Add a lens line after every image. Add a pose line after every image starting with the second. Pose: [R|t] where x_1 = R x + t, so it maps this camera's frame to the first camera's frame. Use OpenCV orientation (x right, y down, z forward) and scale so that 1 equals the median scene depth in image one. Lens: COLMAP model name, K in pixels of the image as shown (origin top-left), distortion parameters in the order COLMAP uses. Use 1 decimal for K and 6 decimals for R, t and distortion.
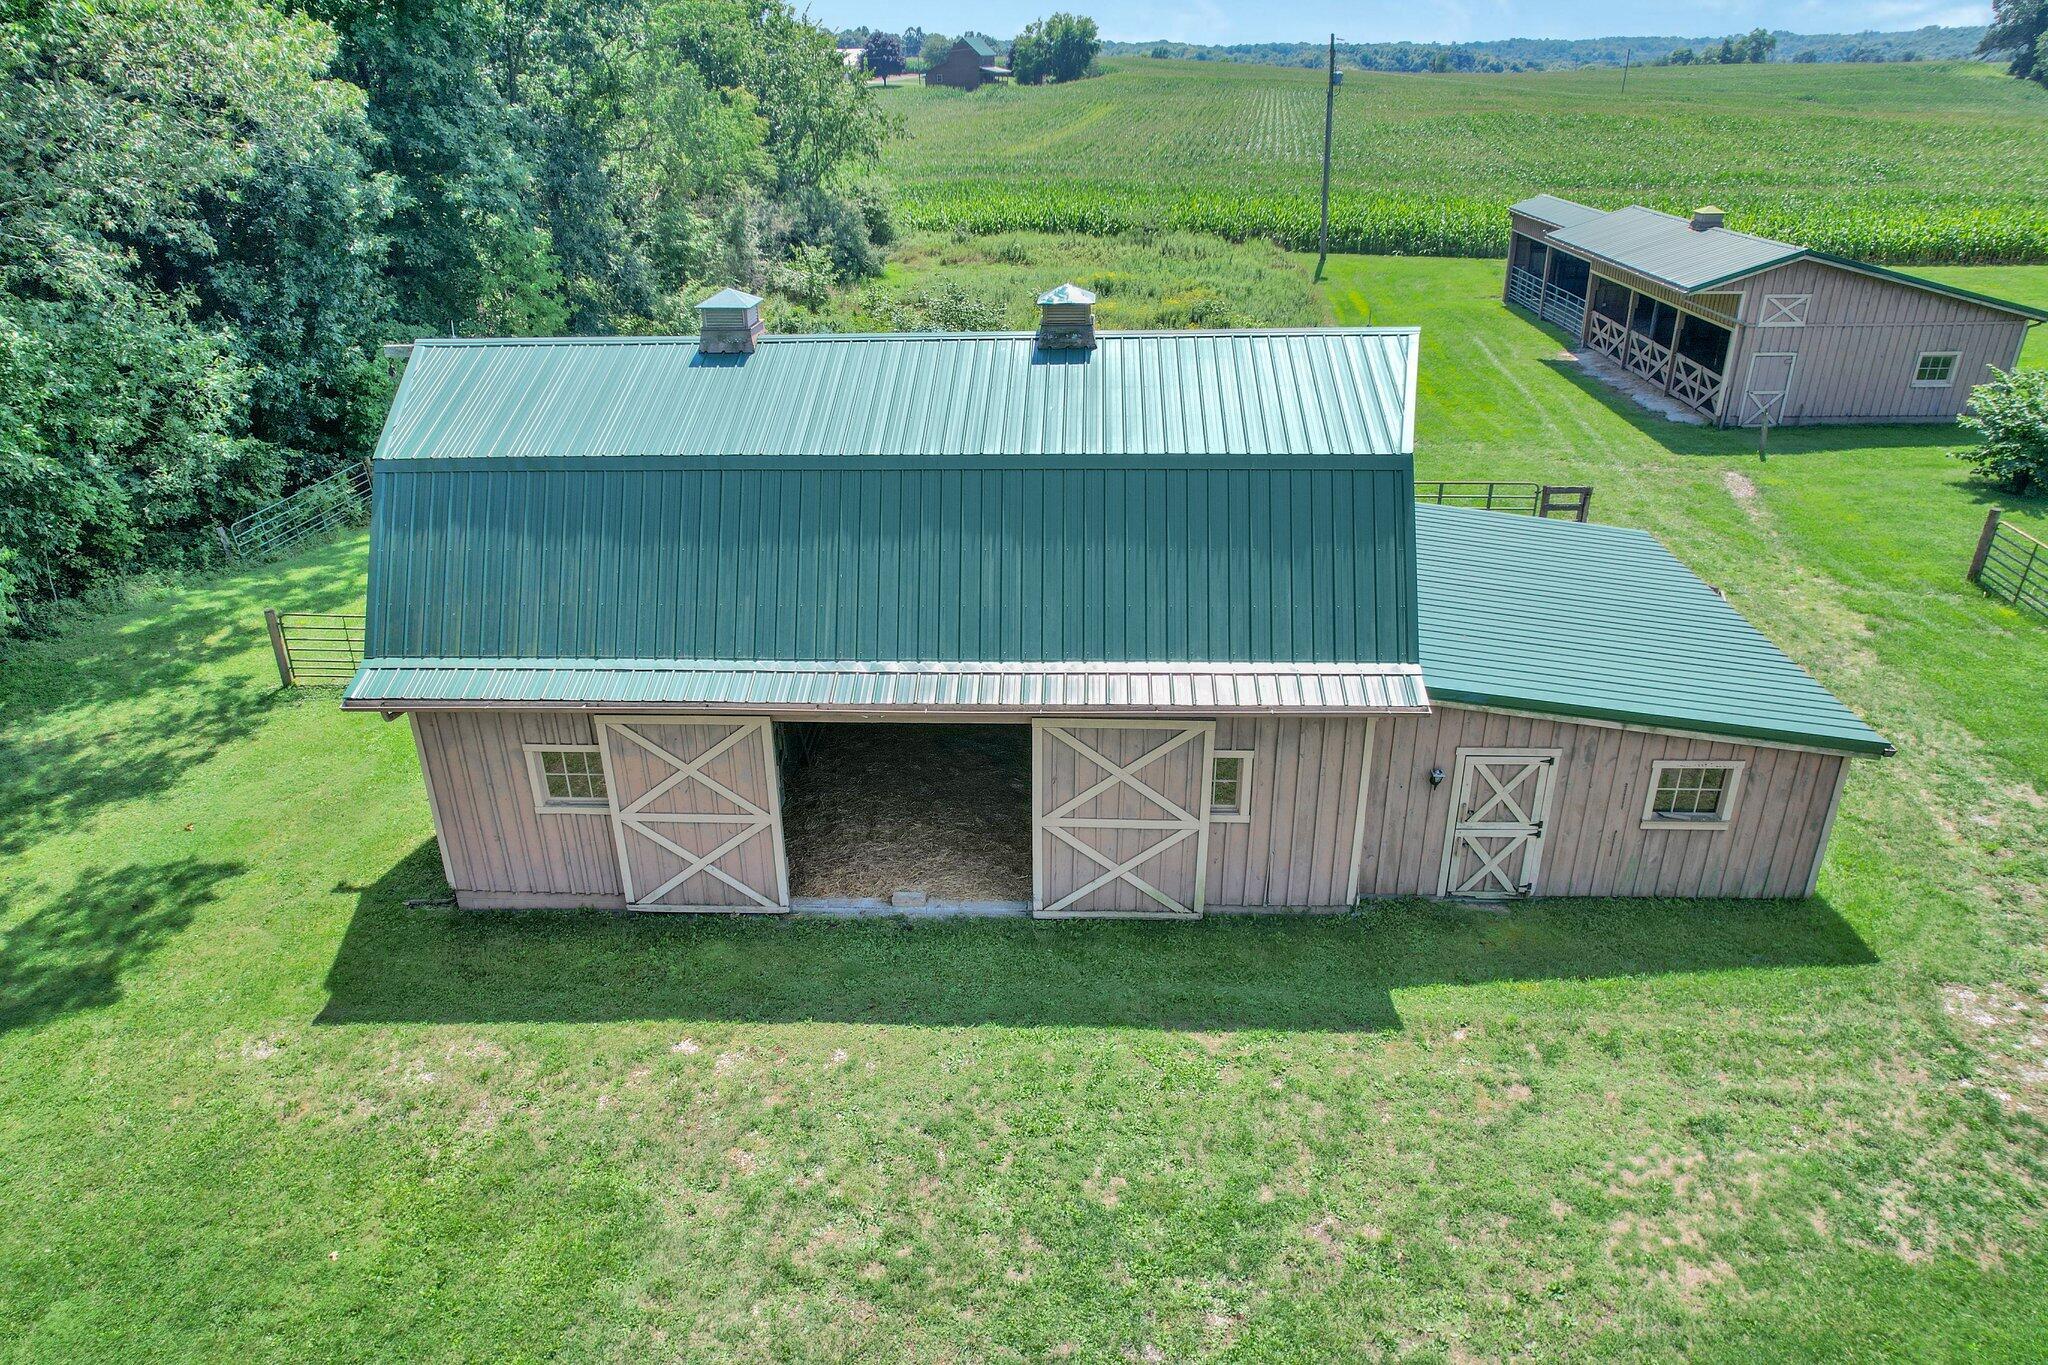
lens RADIAL K [[1307.8, 0, 1025.9], [0, 1307.8, 671.6], [0, 0, 1]] dist [-0.041894, 0.027618]
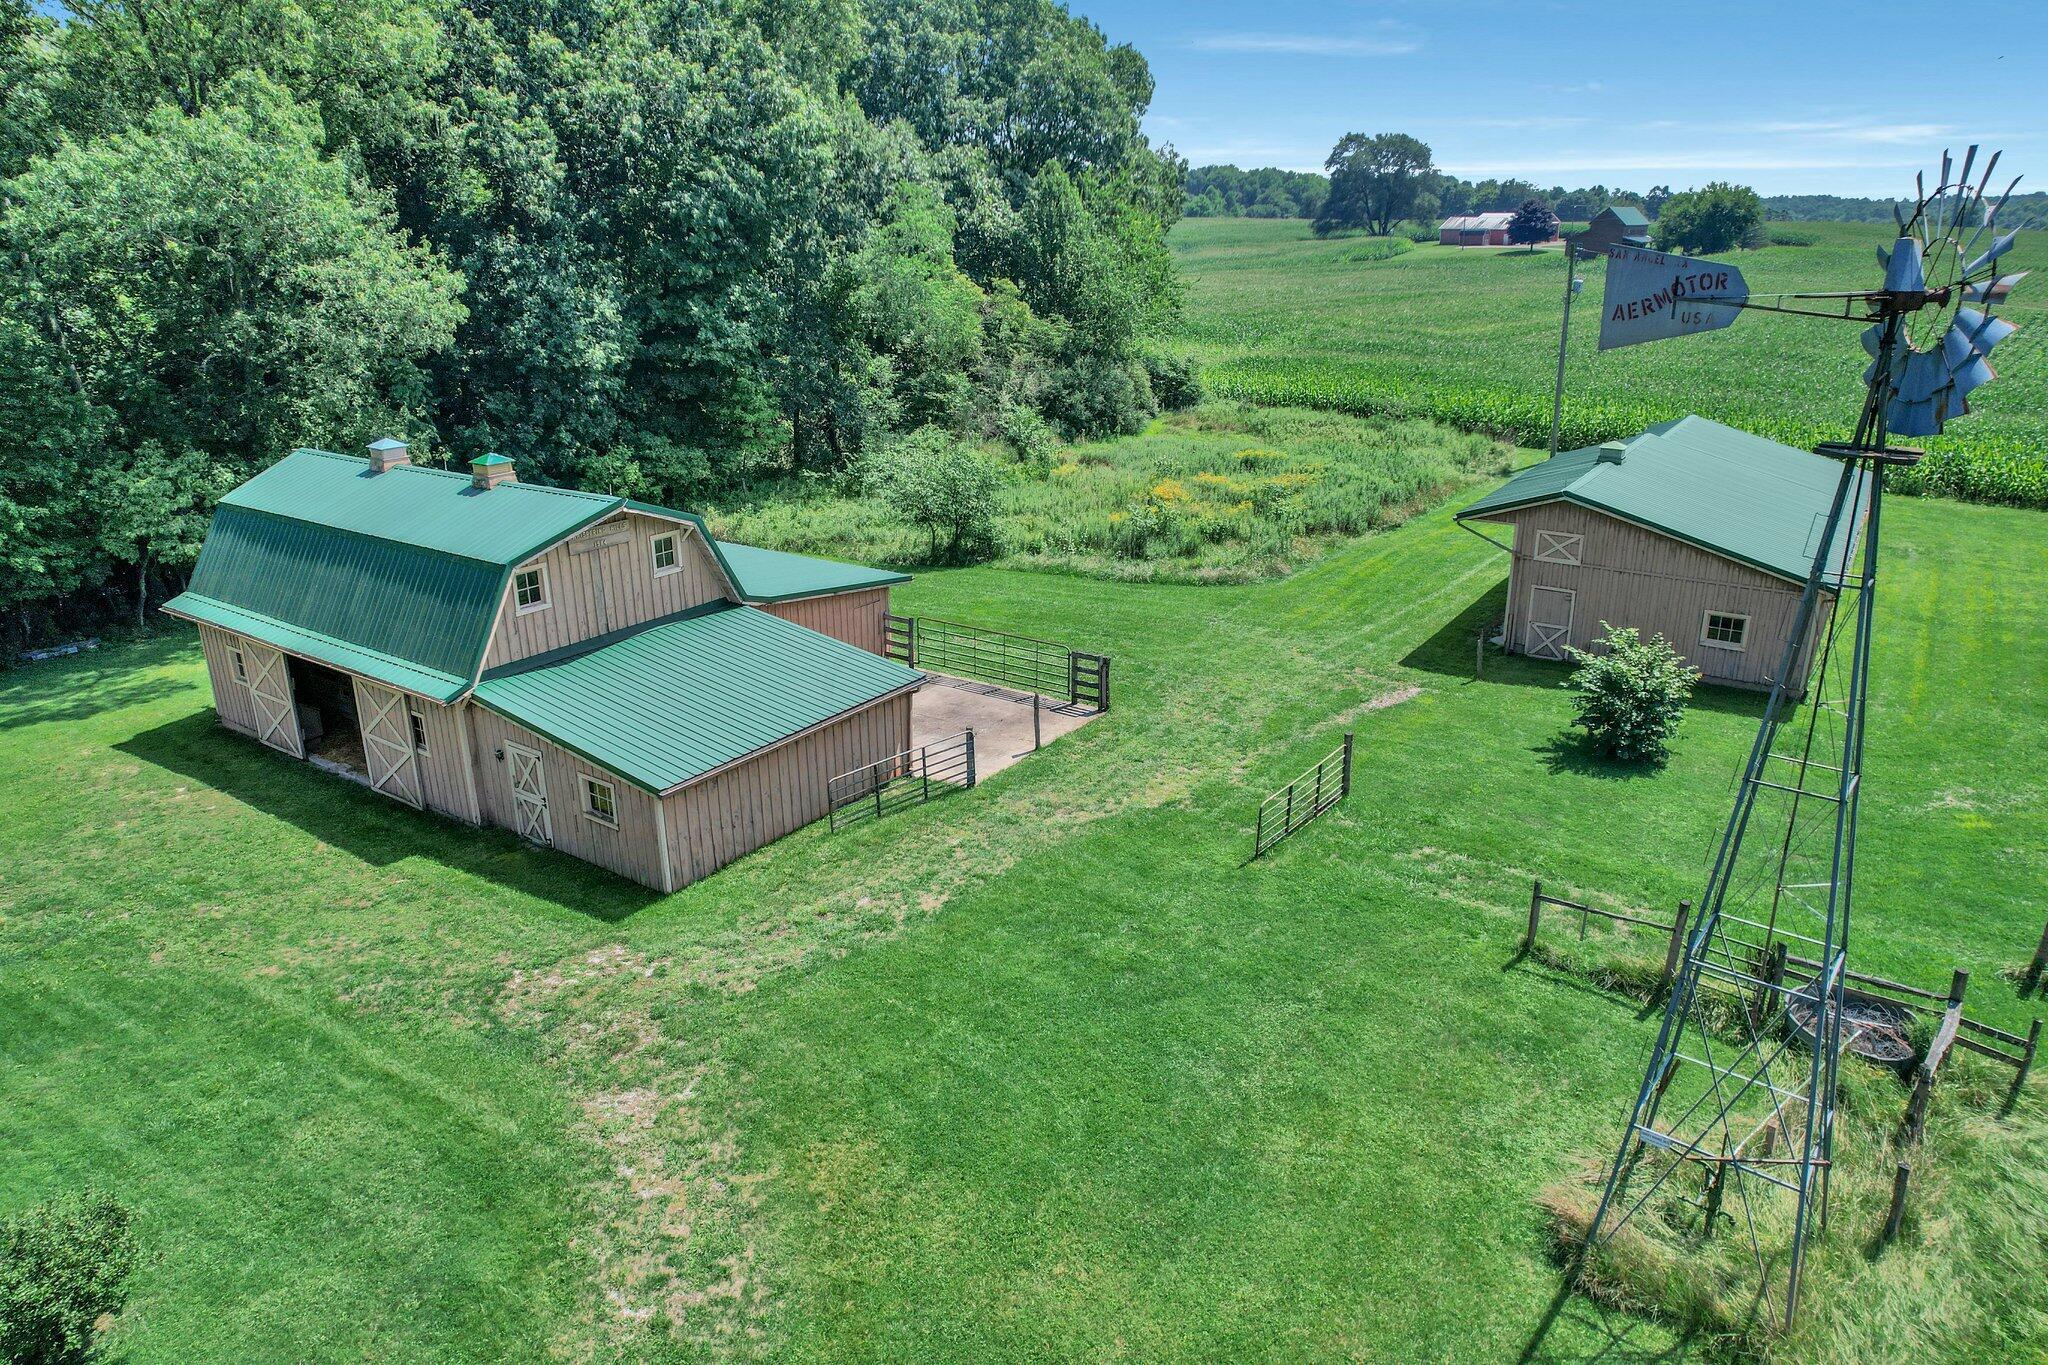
lens RADIAL K [[1307.8, 0, 1023.1], [0, 1307.8, 694.8], [0, 0, 1]] dist [-0.041894, 0.027618]
pose [[0.841943, 0.191393, -0.504481, 0.803751], [-0.231504, 0.972679, -0.017343, -0.057051], [0.487379, 0.131391, 0.863248, -0.062085]]
